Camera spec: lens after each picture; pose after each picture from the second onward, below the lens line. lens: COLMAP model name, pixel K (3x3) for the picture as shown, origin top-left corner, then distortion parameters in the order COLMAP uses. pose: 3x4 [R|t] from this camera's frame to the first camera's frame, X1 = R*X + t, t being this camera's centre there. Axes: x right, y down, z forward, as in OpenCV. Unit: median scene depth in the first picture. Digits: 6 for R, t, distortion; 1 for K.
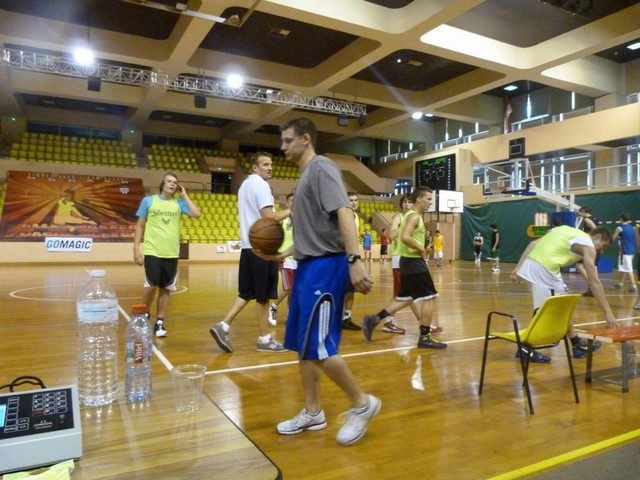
lens RADIAL K [[477.9, 0, 315.7], [0, 477.9, 239.8], [0, 0, 1]] dist [-0.043930, 0.035531]
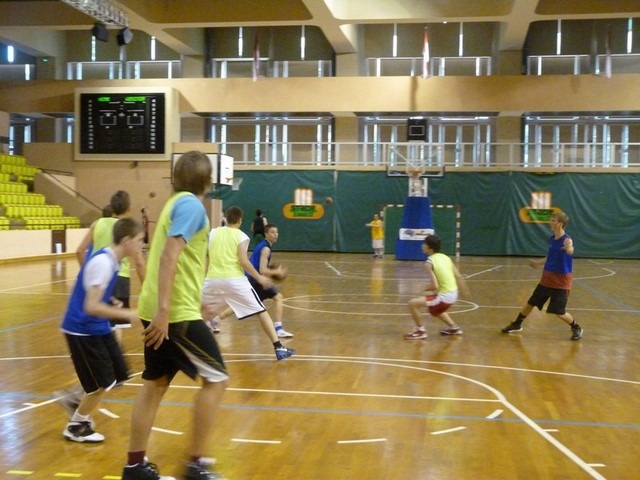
lens RADIAL K [[875.1, 0, 320.8], [0, 875.1, 255.0], [0, 0, 1]] dist [-0.018562, 0.123217]
pose [[0.603130, -0.032912, 0.796963, -0.616271], [-0.012779, 0.998621, 0.050911, -0.018311], [-0.797540, -0.040890, 0.601878, 0.061607]]
